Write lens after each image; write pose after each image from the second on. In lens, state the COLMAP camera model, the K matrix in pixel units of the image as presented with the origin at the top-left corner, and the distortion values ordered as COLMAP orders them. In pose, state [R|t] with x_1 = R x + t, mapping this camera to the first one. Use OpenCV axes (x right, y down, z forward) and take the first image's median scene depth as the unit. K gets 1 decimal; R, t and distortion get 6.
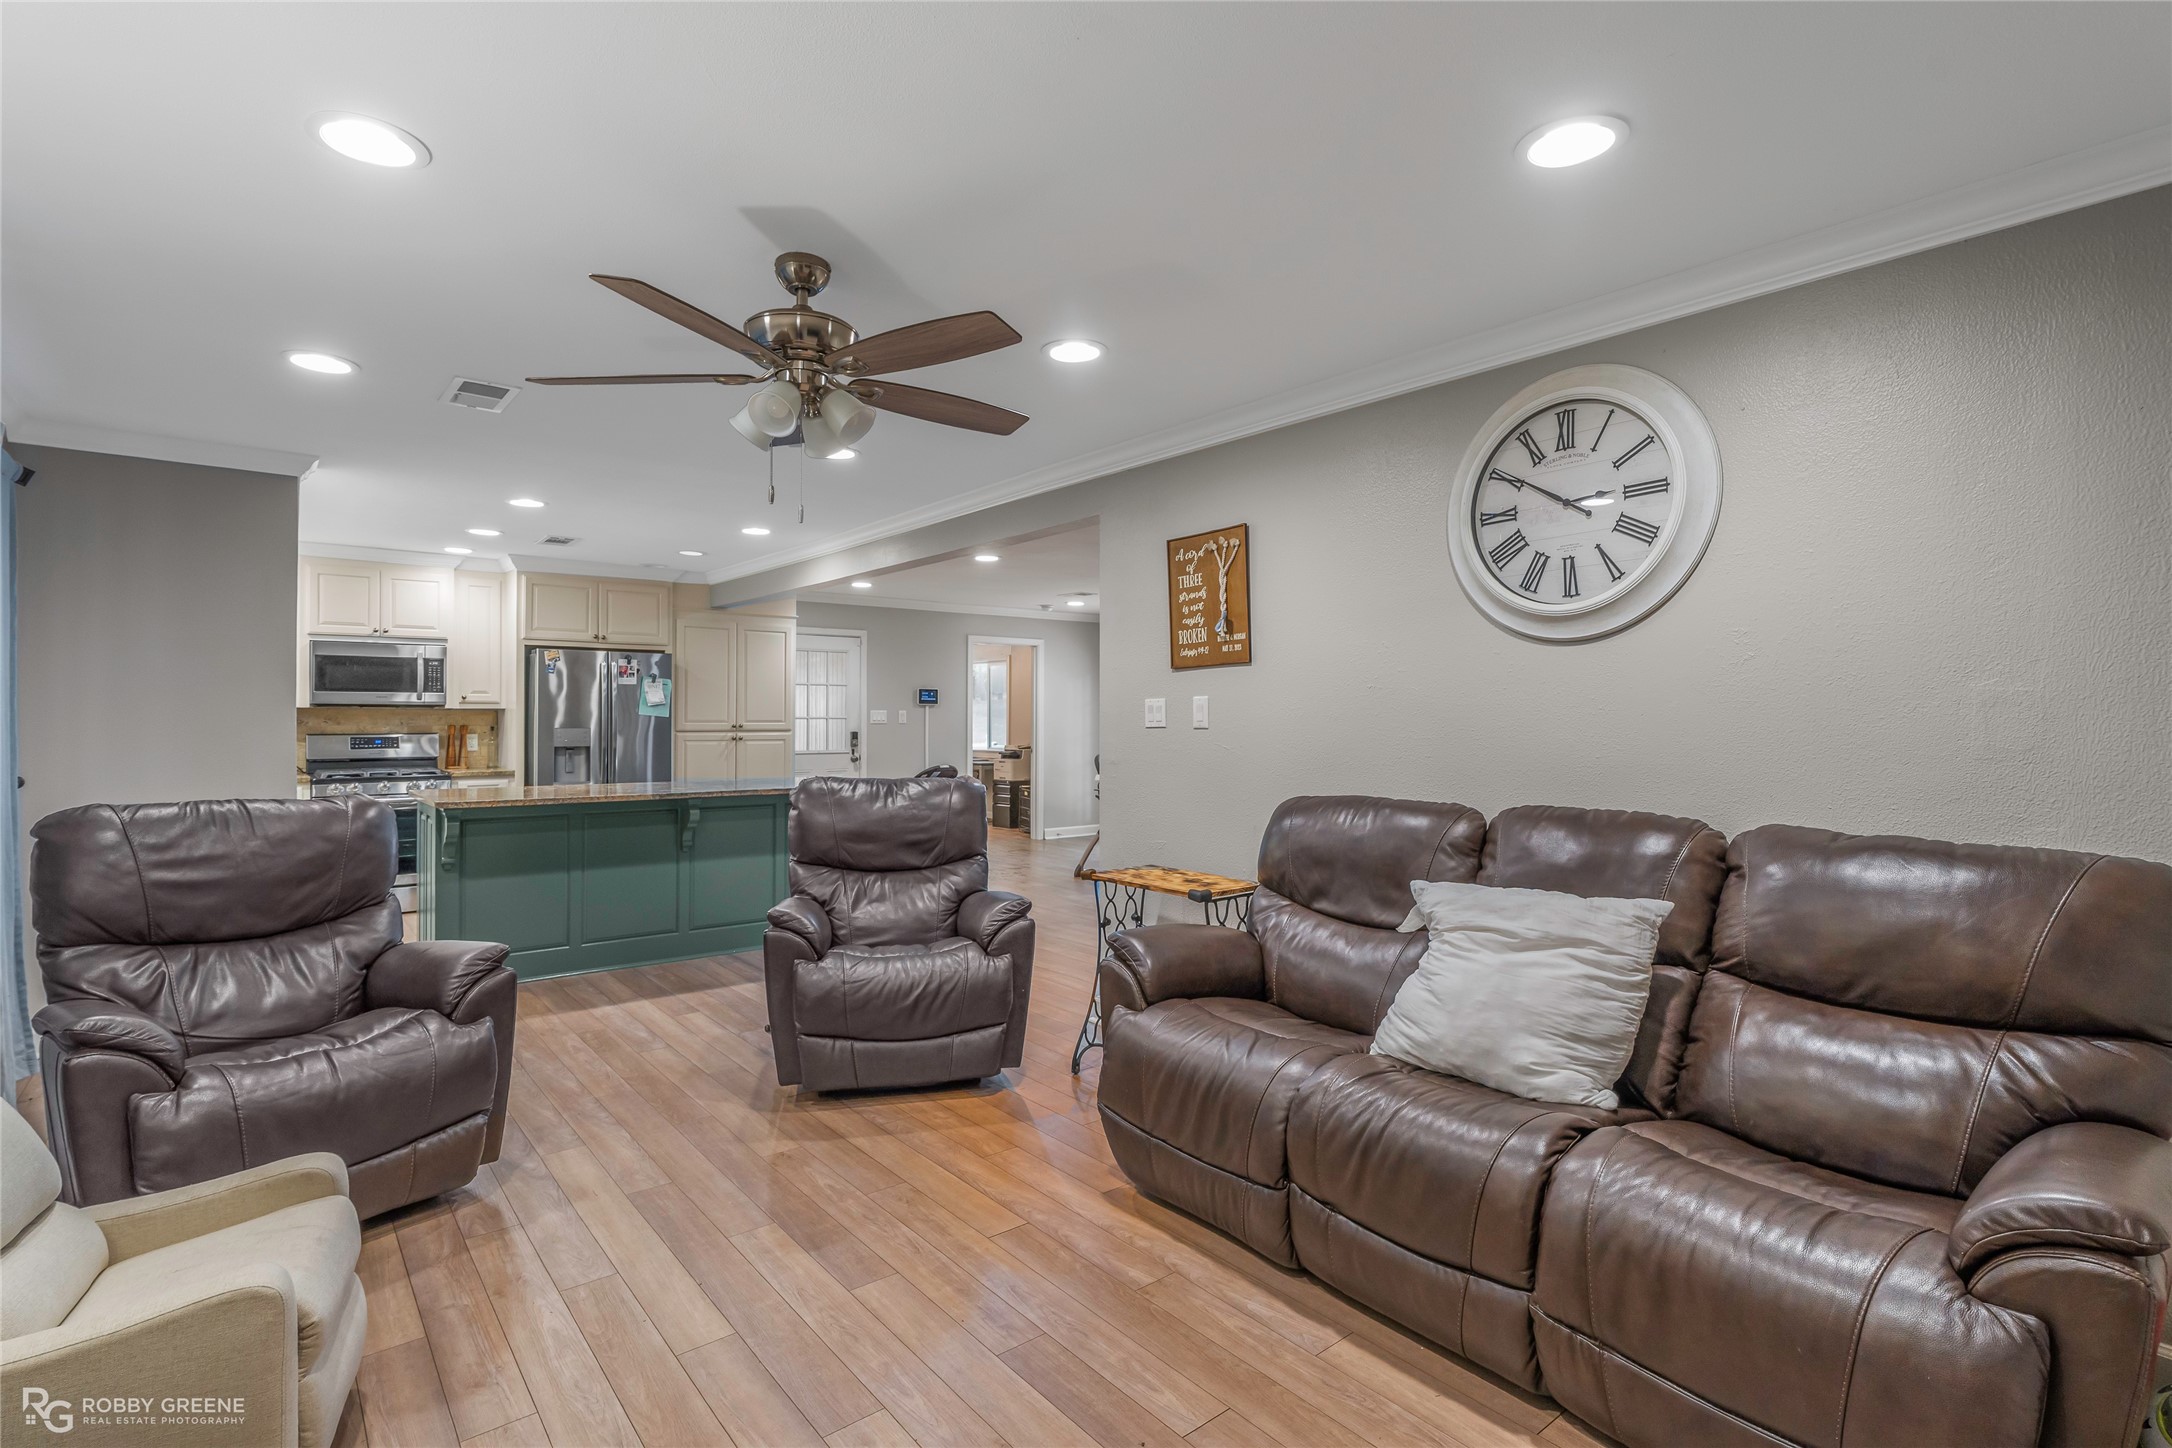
lens RADIAL K [[1025.6, 0, 1077.4], [0, 1025.6, 714.1], [0, 0, 1]] dist [-0.002946, -0.000274]
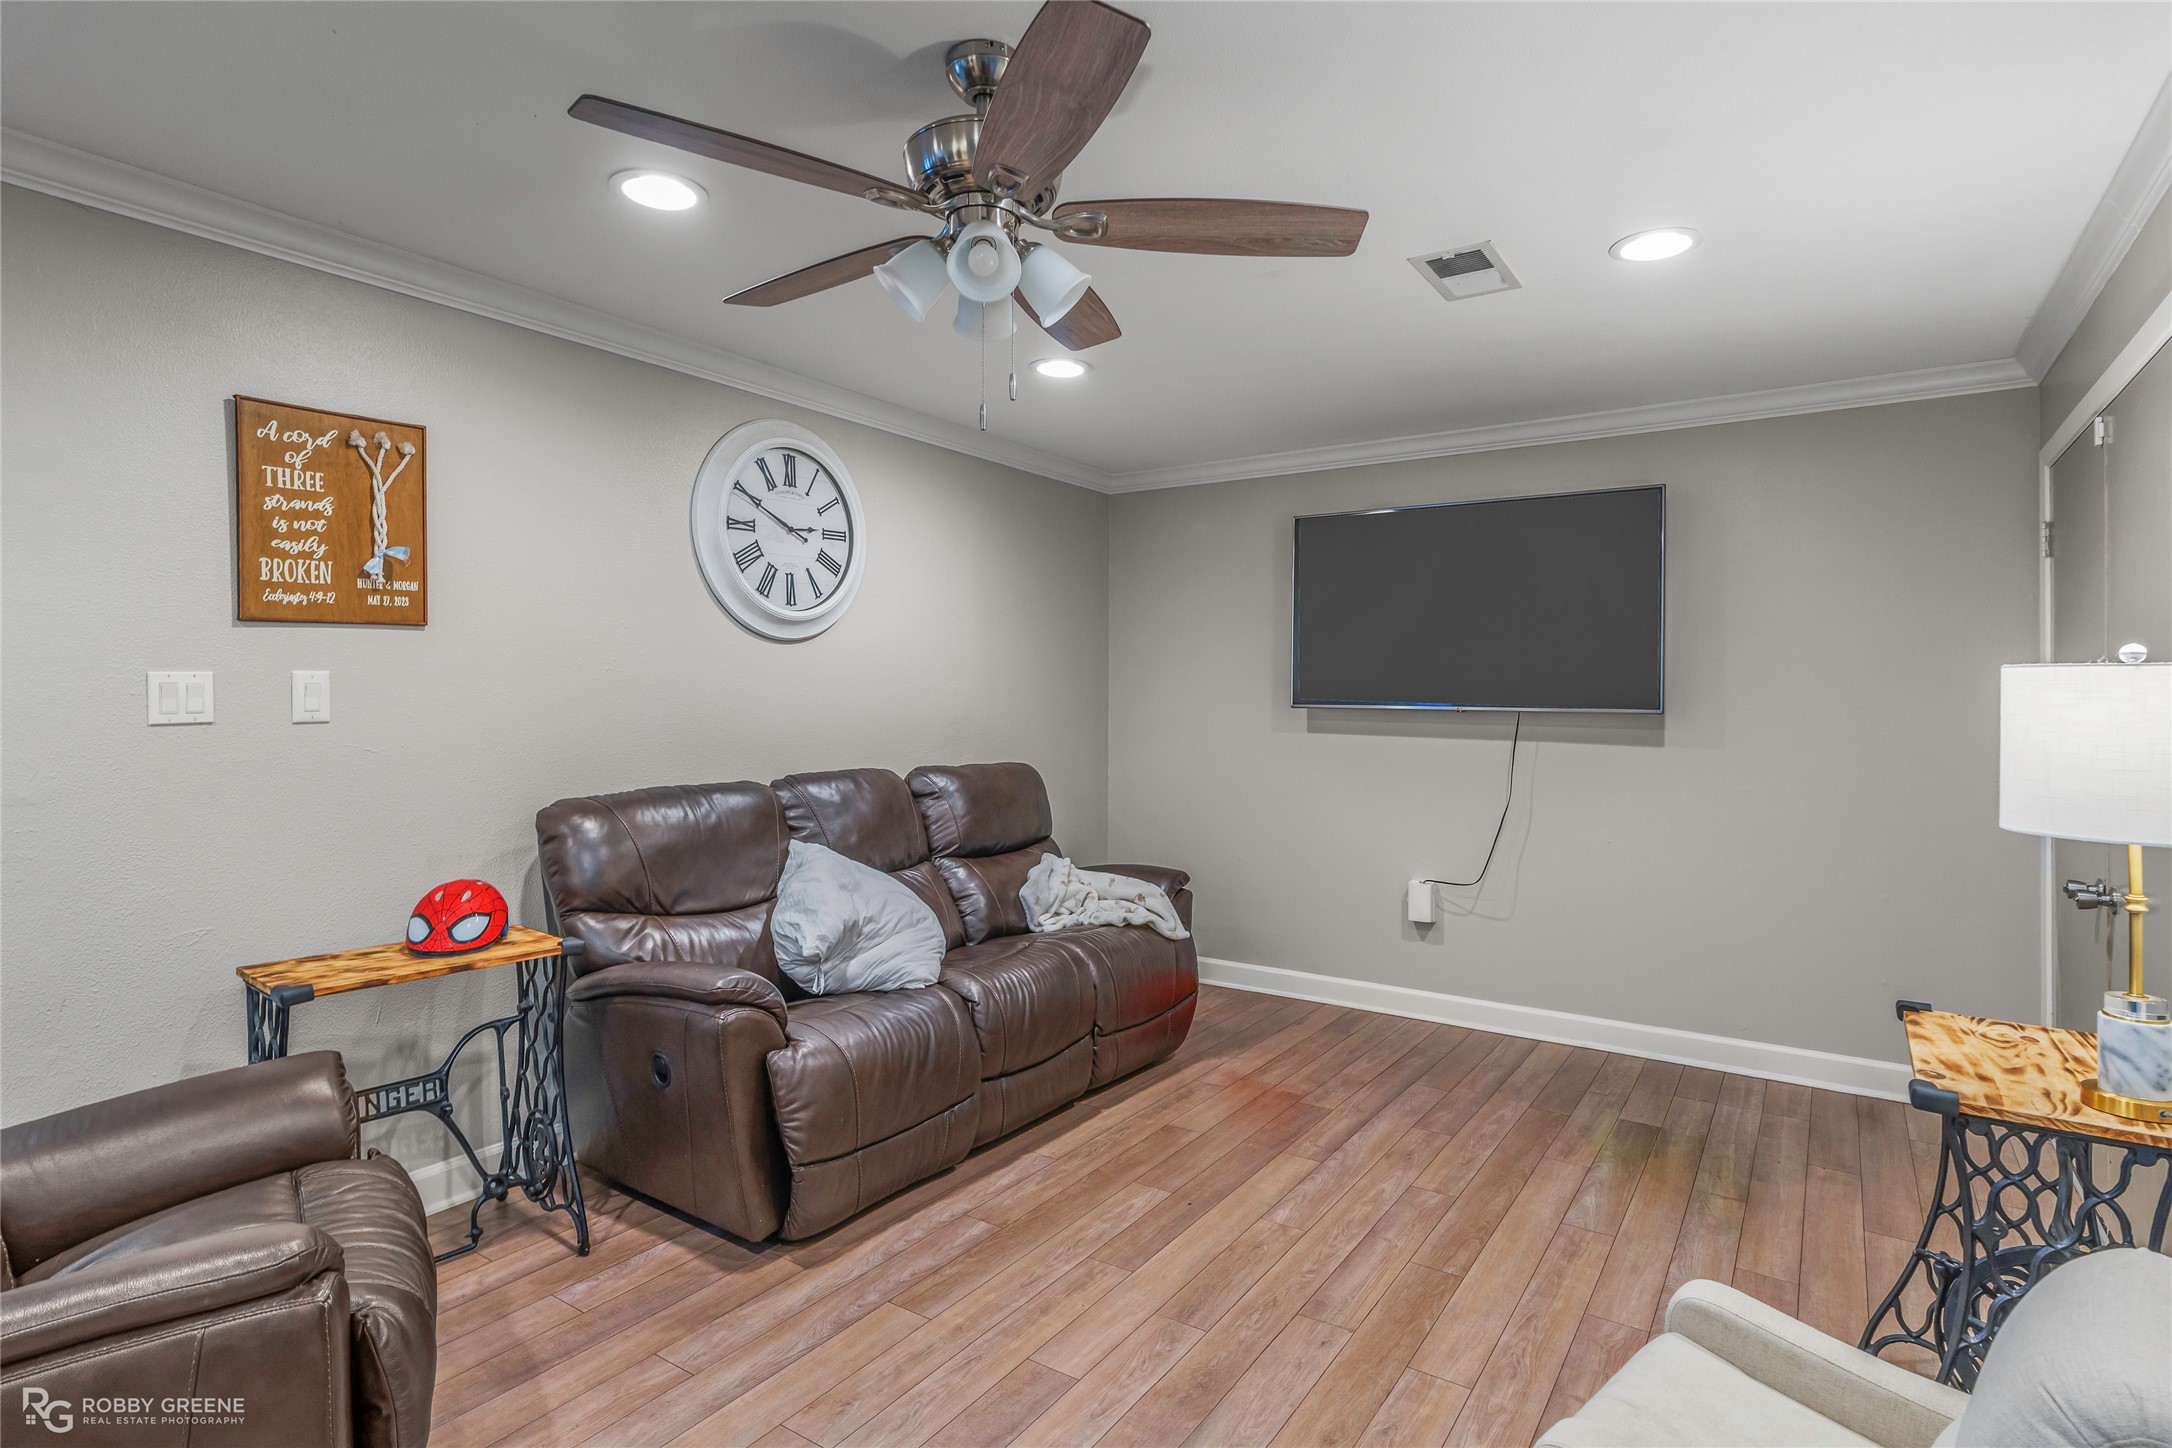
lens RADIAL K [[1110.6, 0, 1090.0], [0, 1110.6, 683.2], [0, 0, 1]] dist [0.002844, 0.000735]
pose [[-0.287980, 0.008561, 0.957598, -0.638557], [-0.004718, 0.999935, -0.010358, -0.004750], [-0.957625, -0.007501, -0.287921, 0.720532]]
